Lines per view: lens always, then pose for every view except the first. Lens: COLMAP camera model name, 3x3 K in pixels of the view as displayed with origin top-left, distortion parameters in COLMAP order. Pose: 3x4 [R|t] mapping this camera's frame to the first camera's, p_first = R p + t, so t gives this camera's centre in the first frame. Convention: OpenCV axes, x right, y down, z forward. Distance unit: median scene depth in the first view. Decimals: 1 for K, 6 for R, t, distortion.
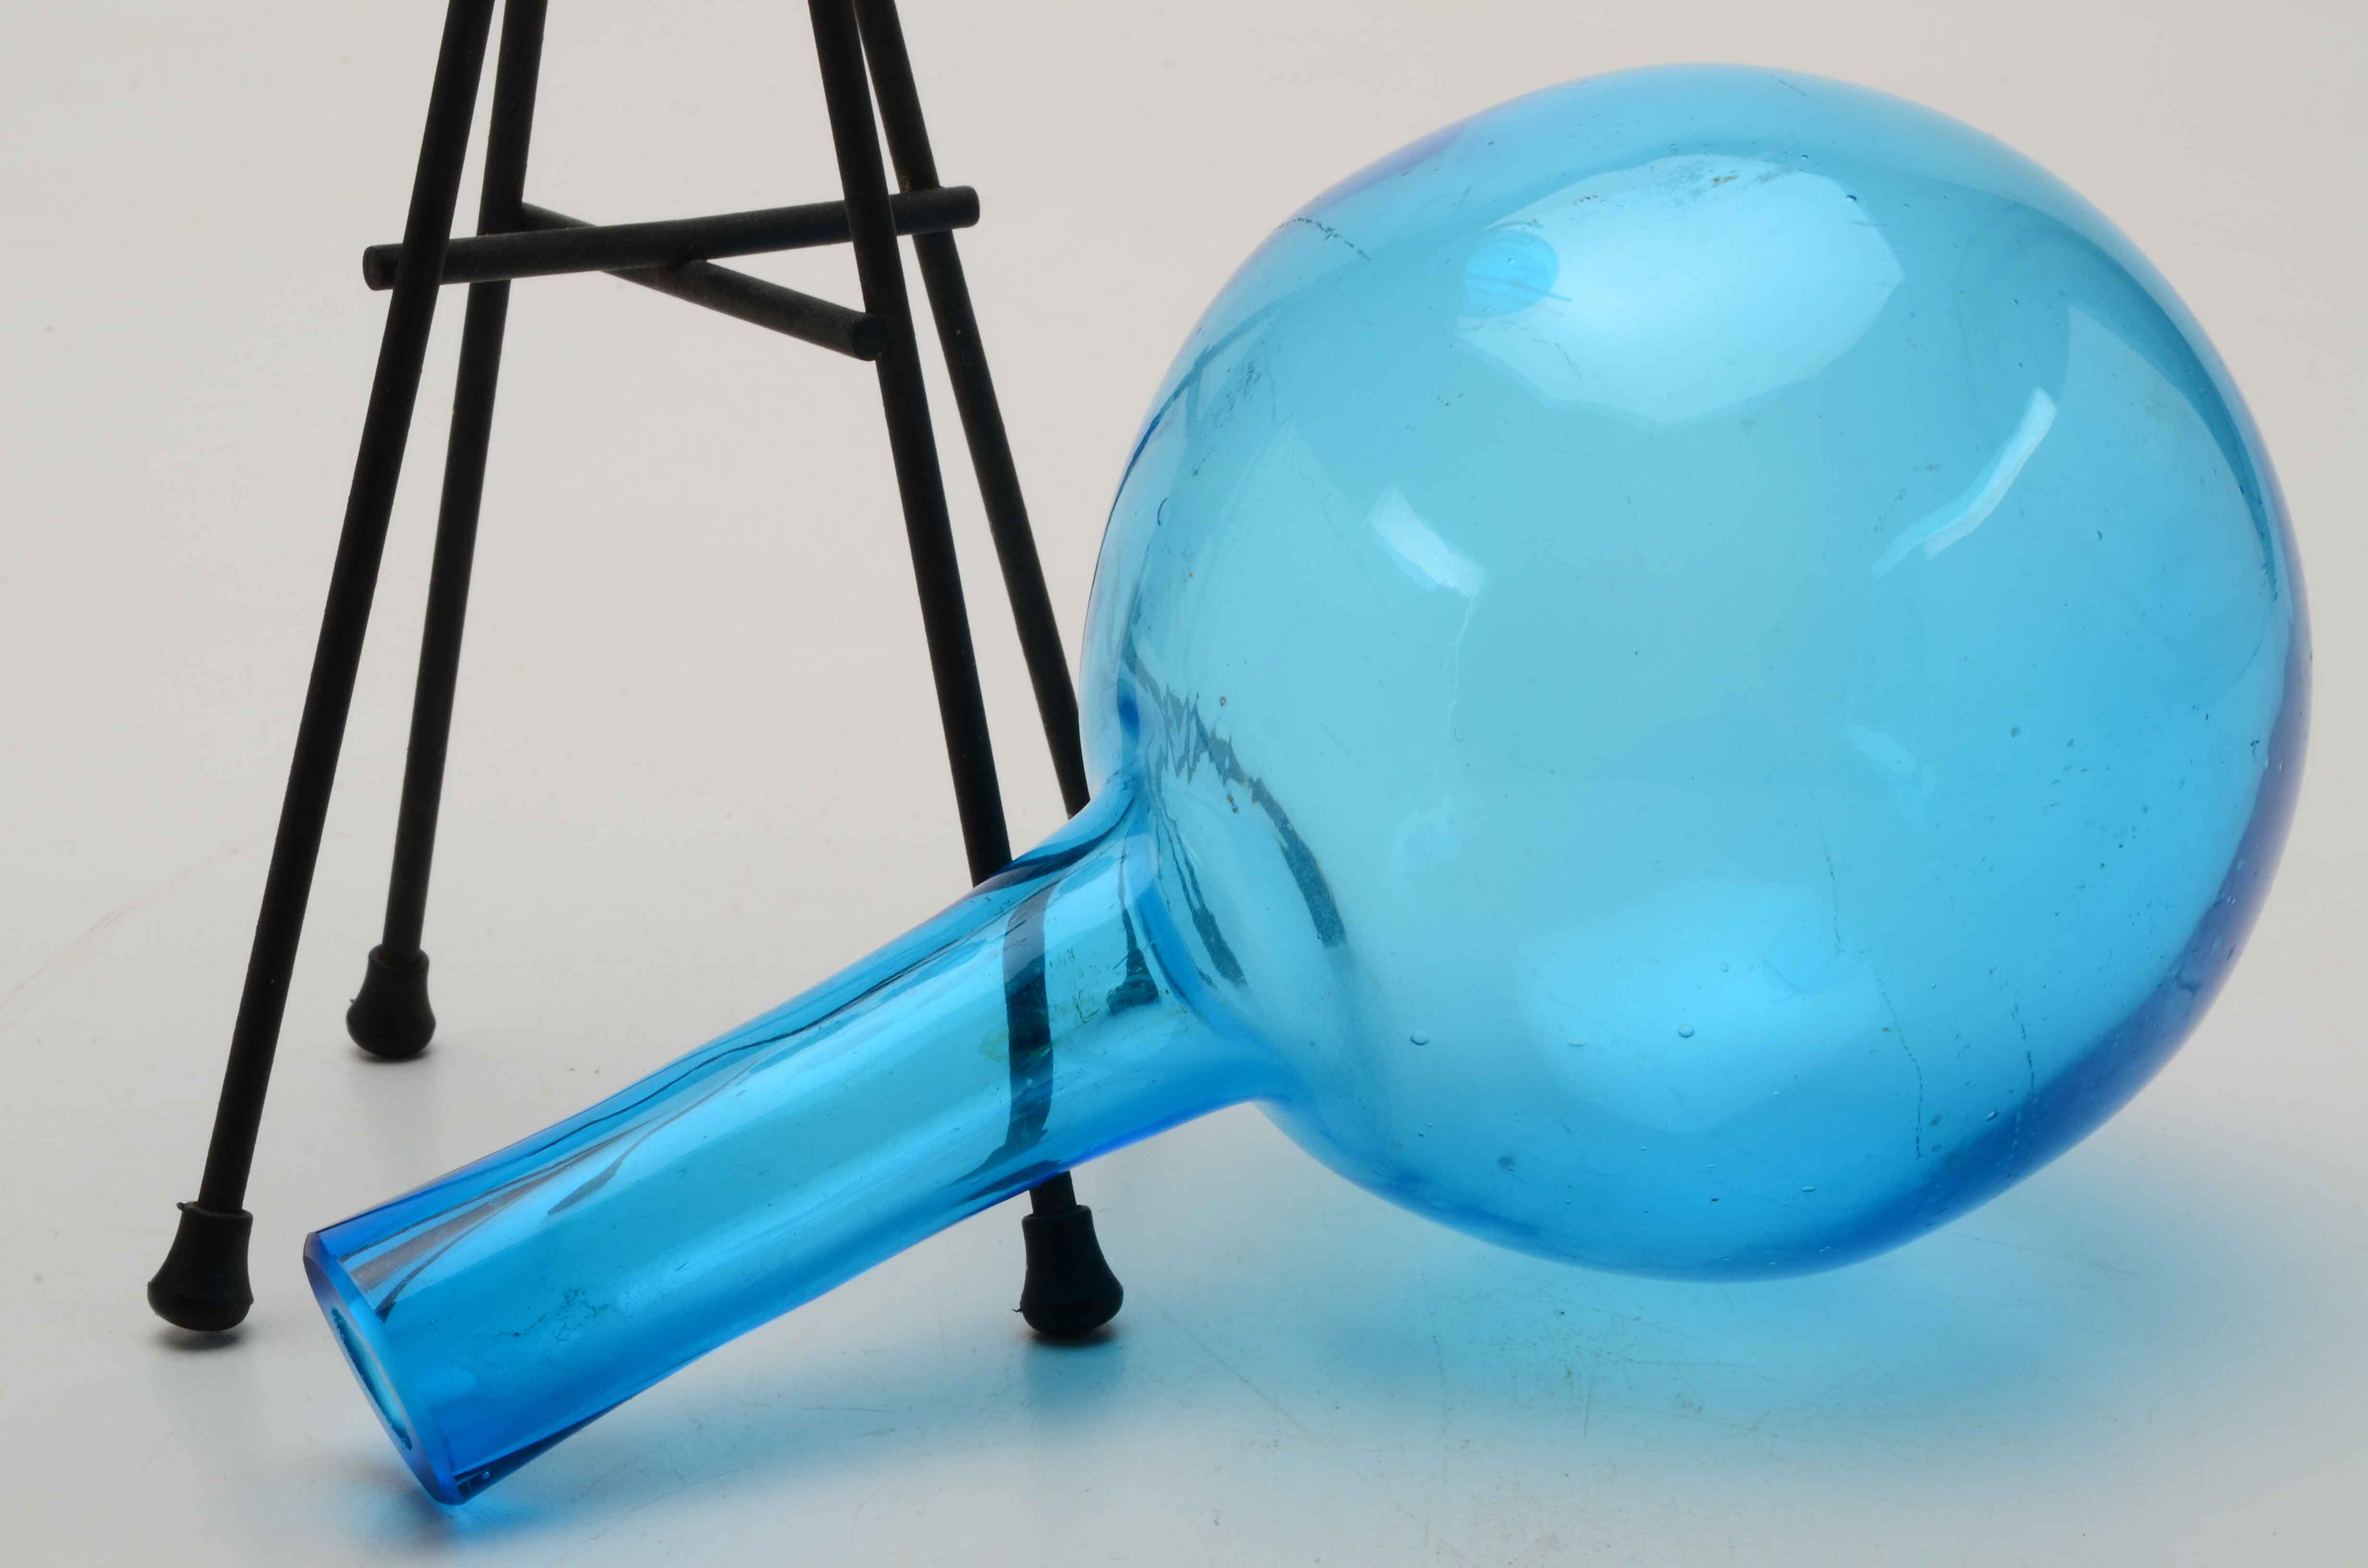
lens RADIAL K [[5938.8, 0, 1186.8], [0, 5938.8, 767.7], [0, 0, 1]] dist [0.578323, 0.000000]
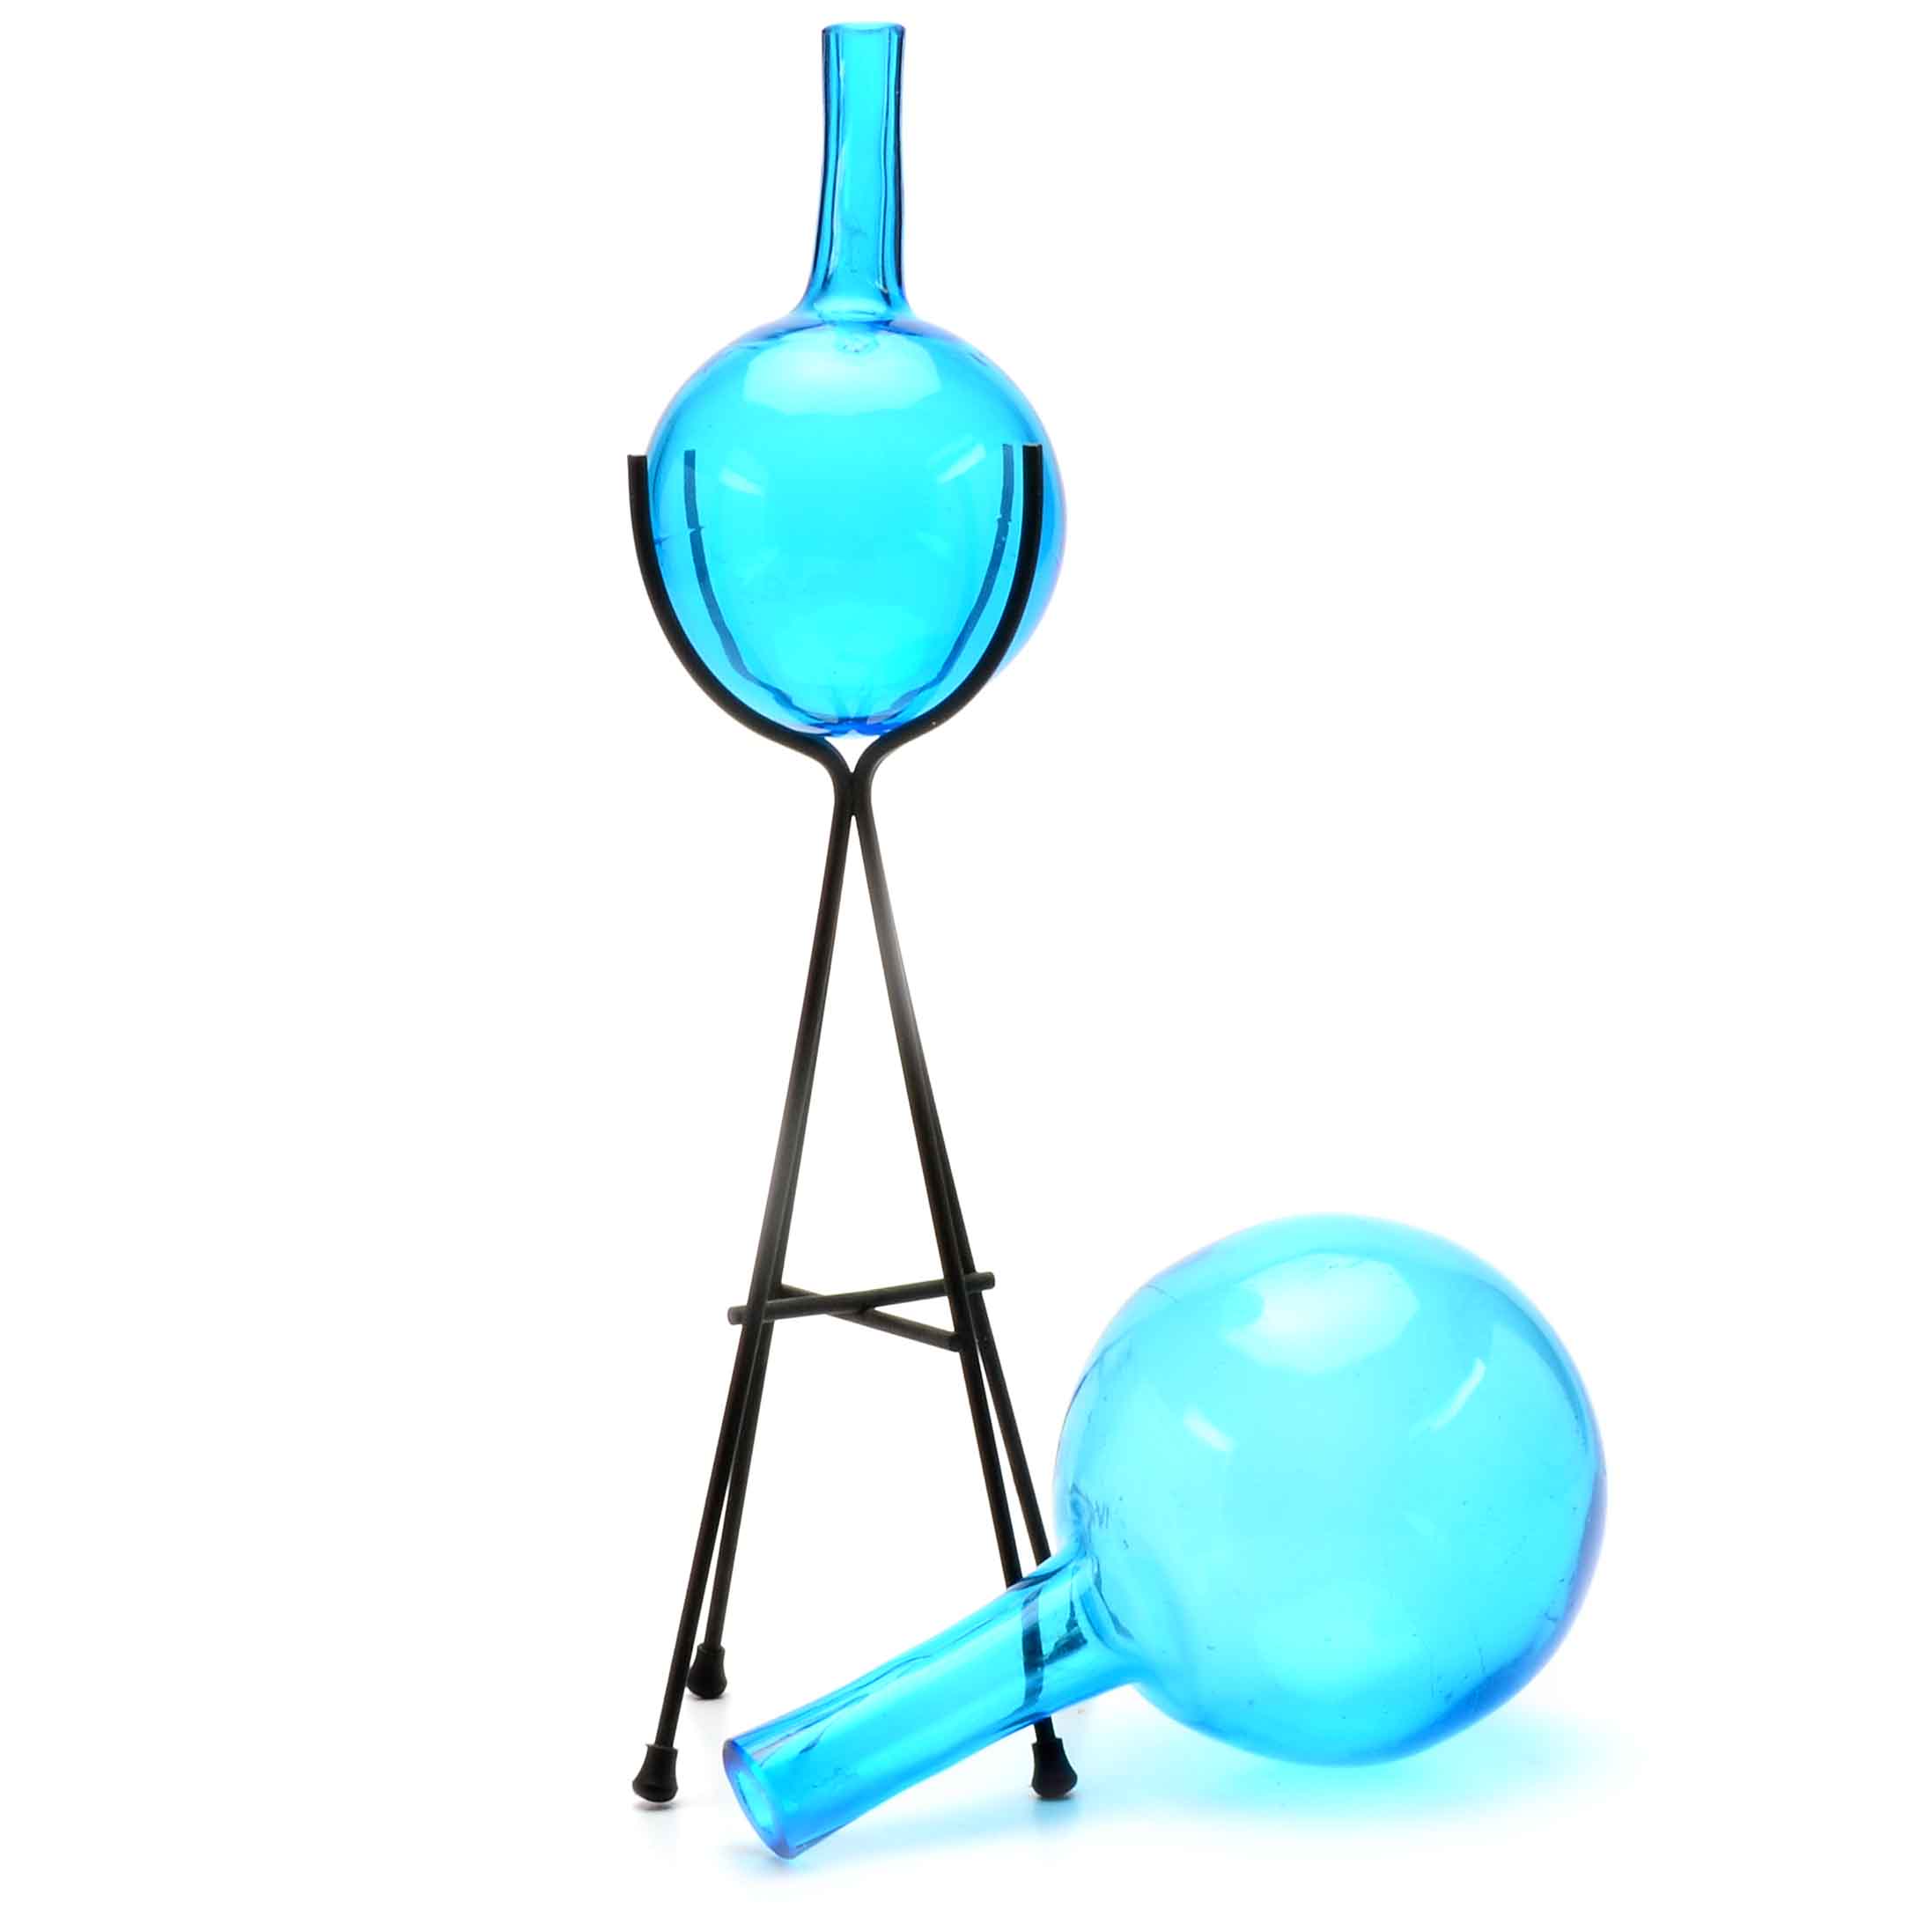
lens RADIAL K [[3481.1, 0, 977.8], [0, 3481.1, 957.4], [0, 0, 1]] dist [-0.036874, 0.000000]
pose [[0.999372, -0.018486, -0.030243, -0.003097], [0.012609, 0.982831, -0.184074, 0.026390], [0.033126, 0.183577, 0.982447, -0.304236]]
